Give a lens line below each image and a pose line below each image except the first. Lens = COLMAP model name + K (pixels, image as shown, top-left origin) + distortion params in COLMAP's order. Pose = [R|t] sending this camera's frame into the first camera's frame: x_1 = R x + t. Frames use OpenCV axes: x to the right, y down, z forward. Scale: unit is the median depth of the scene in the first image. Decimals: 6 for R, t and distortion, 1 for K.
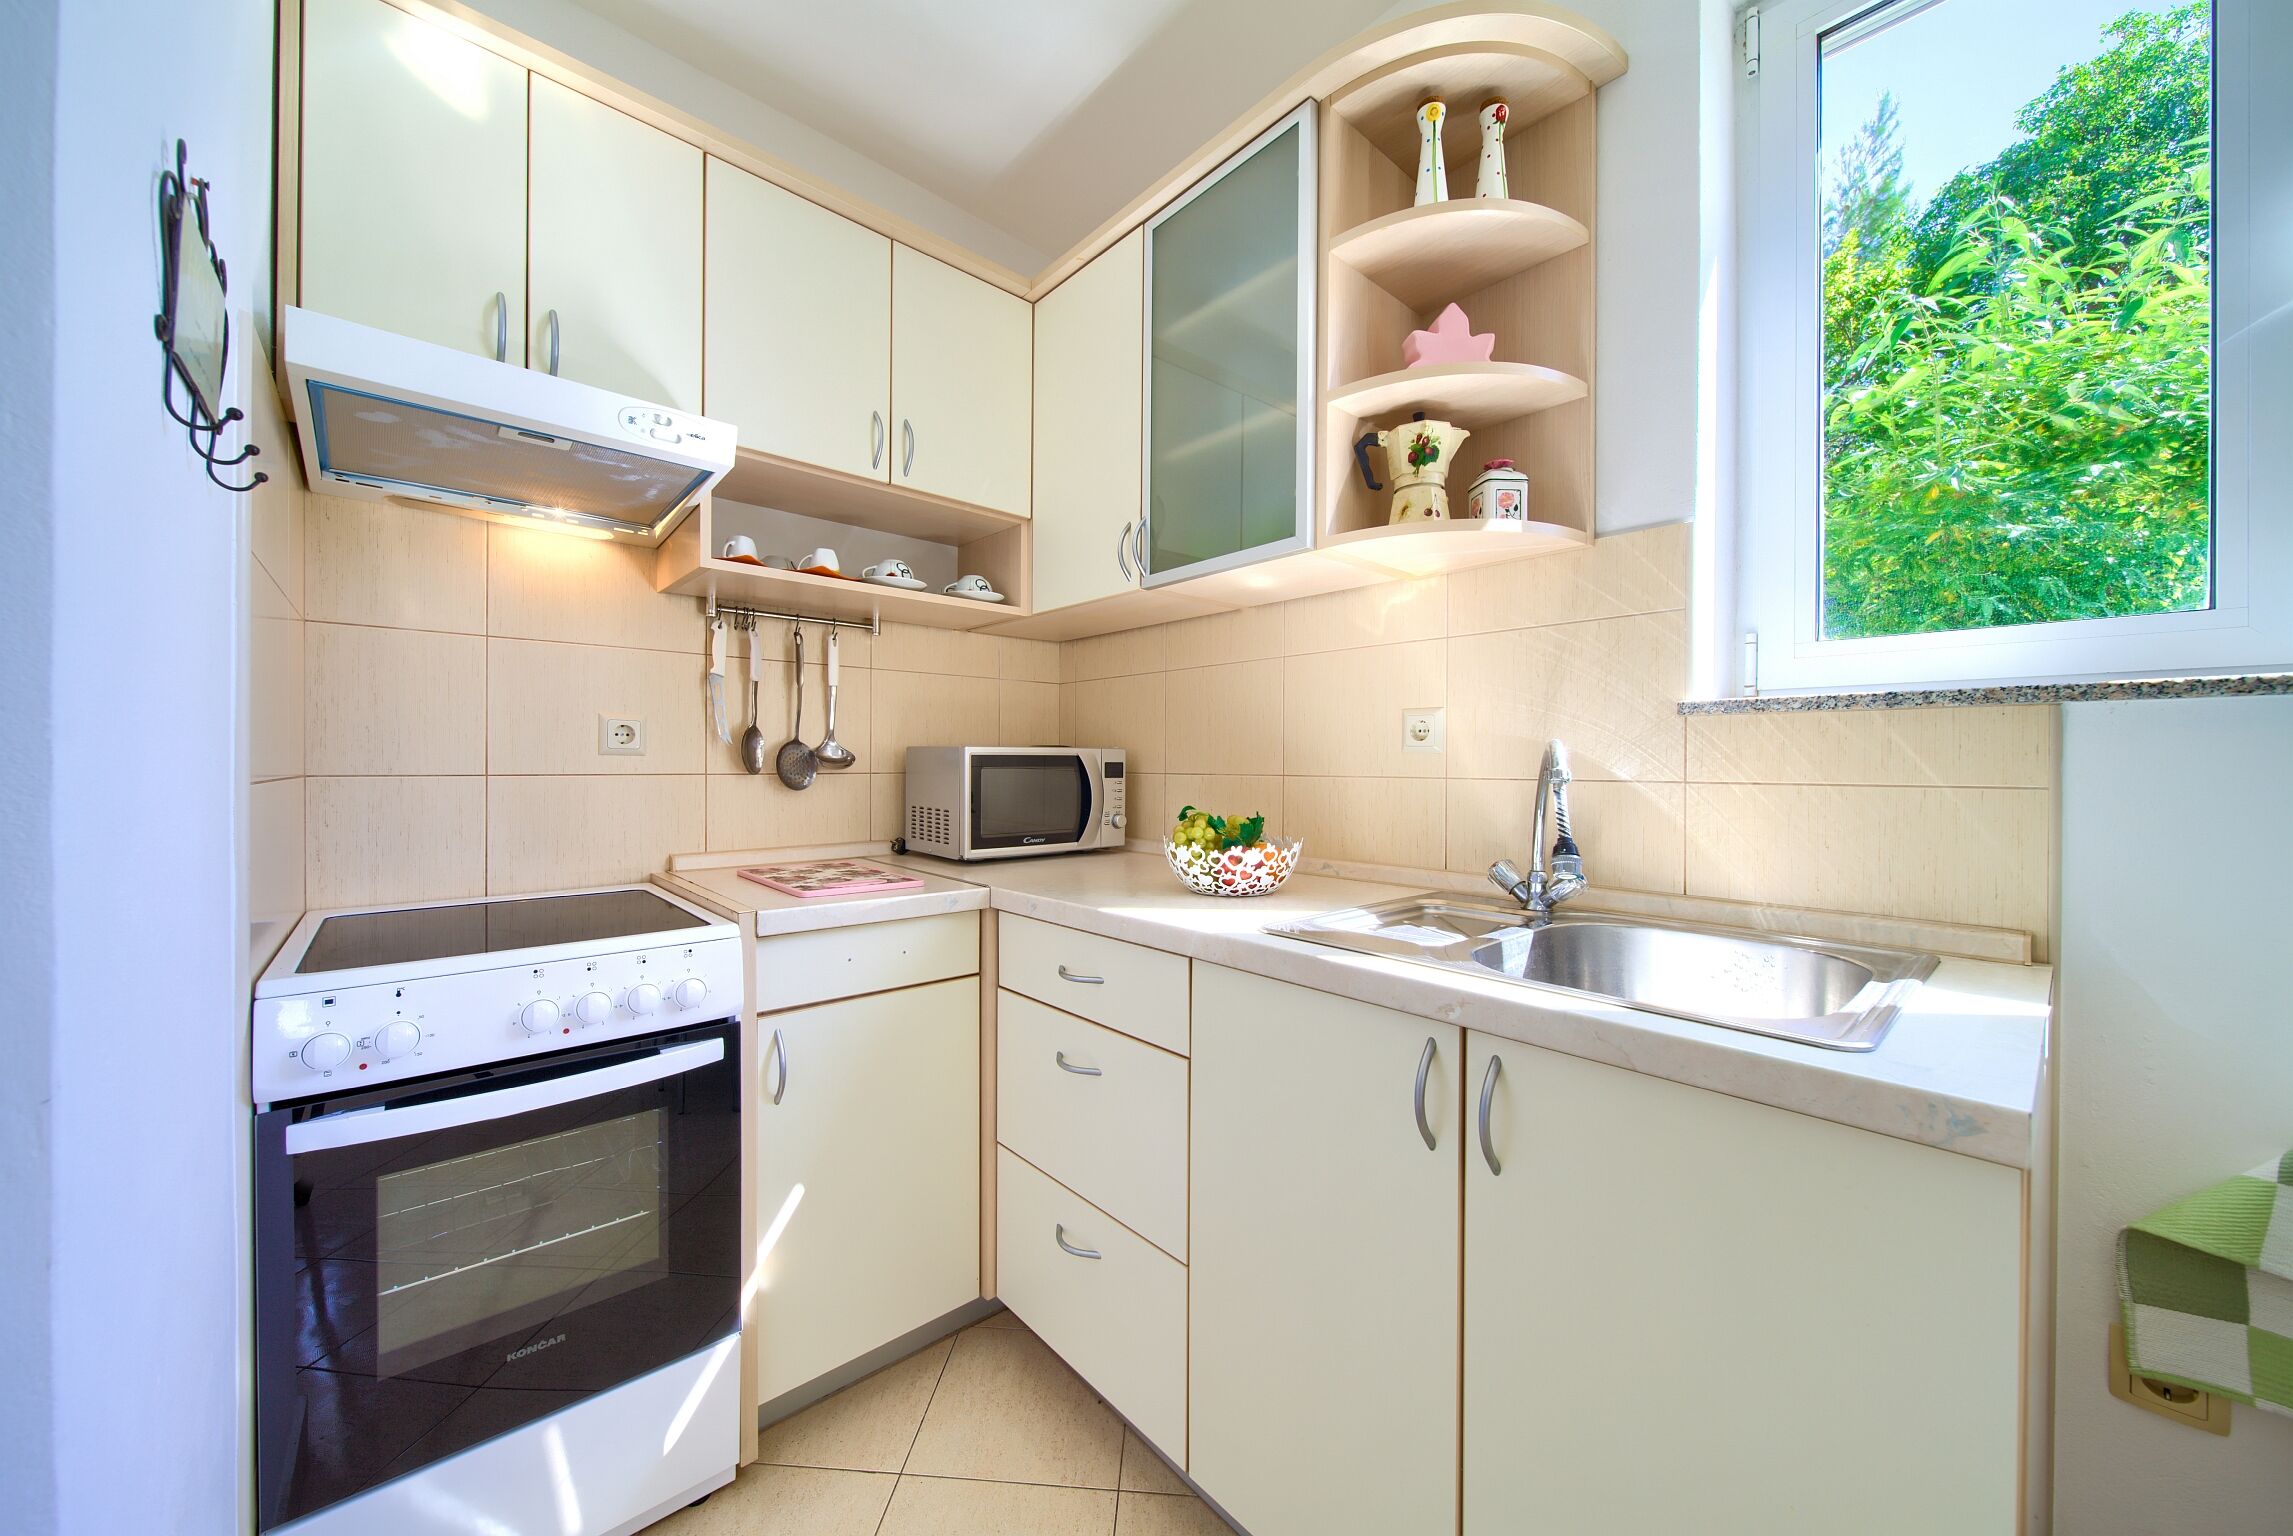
lens RADIAL K [[820.2, 0, 1132.8], [0, 820.2, 755.4], [0, 0, 1]] dist [-0.000116, -0.000076]
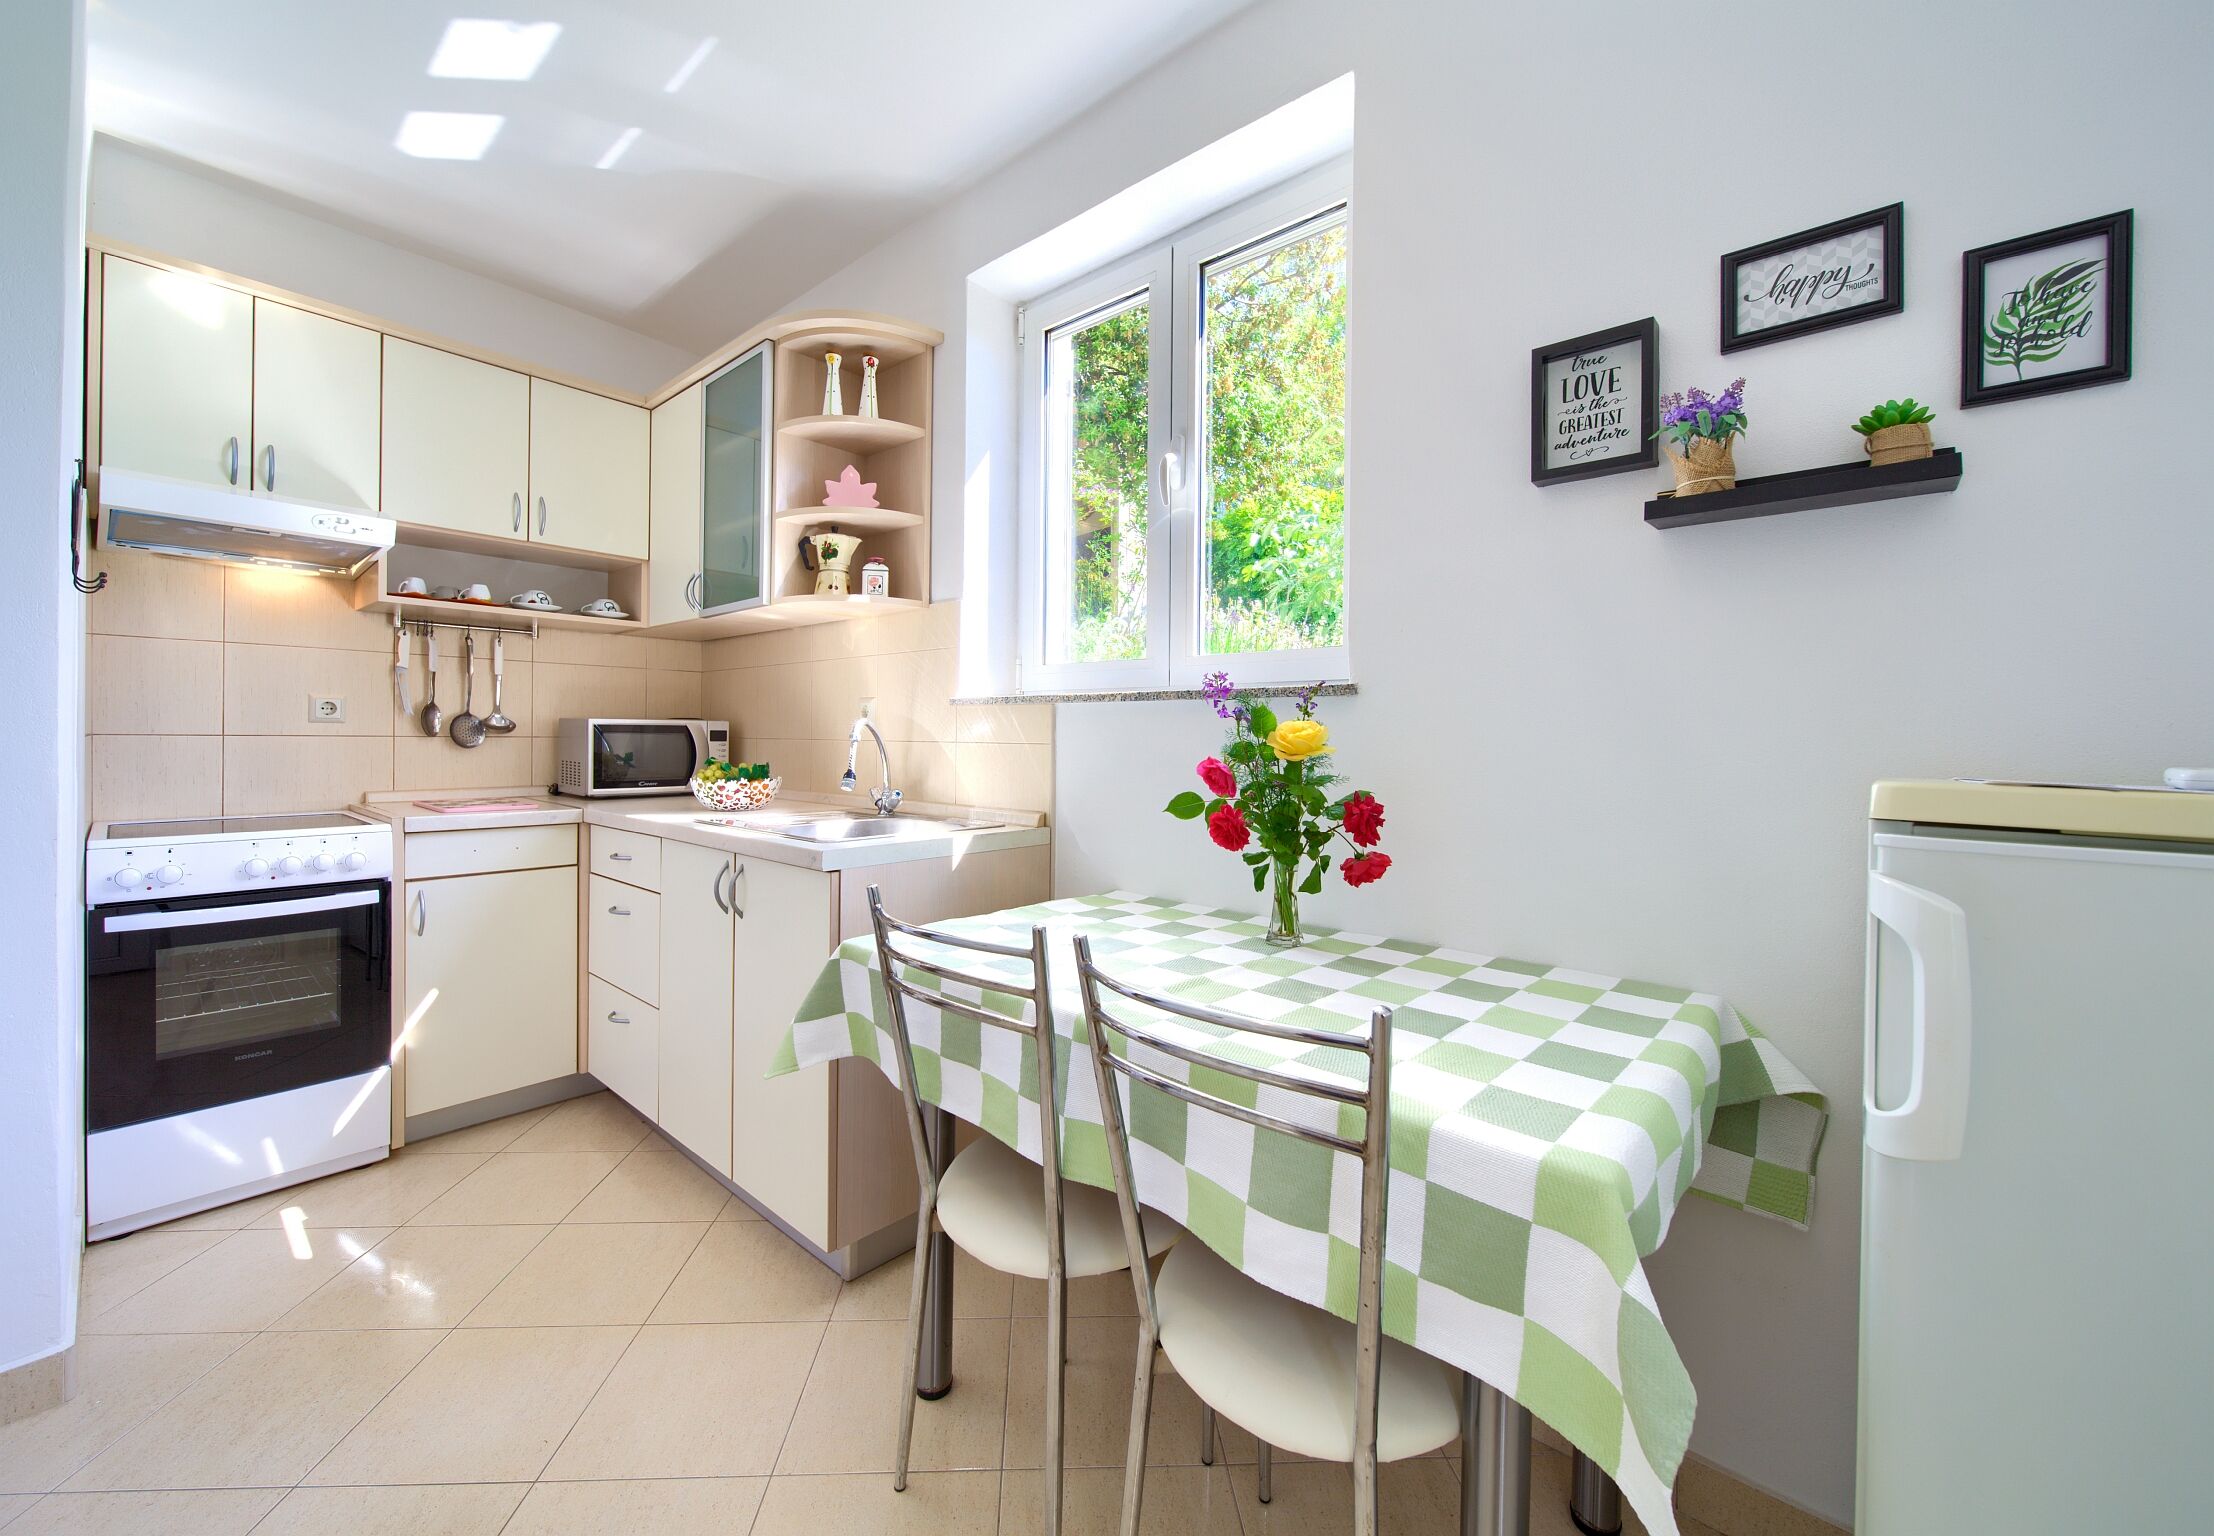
lens RADIAL K [[866.5, 0, 1104.8], [0, 866.5, 732.2], [0, 0, 1]] dist [-0.000706, -0.000524]
pose [[0.991791, 0.007048, 0.127674, 0.688054], [-0.007647, 0.999962, 0.004206, 0.000033], [-0.127640, -0.005148, 0.991807, -0.875702]]
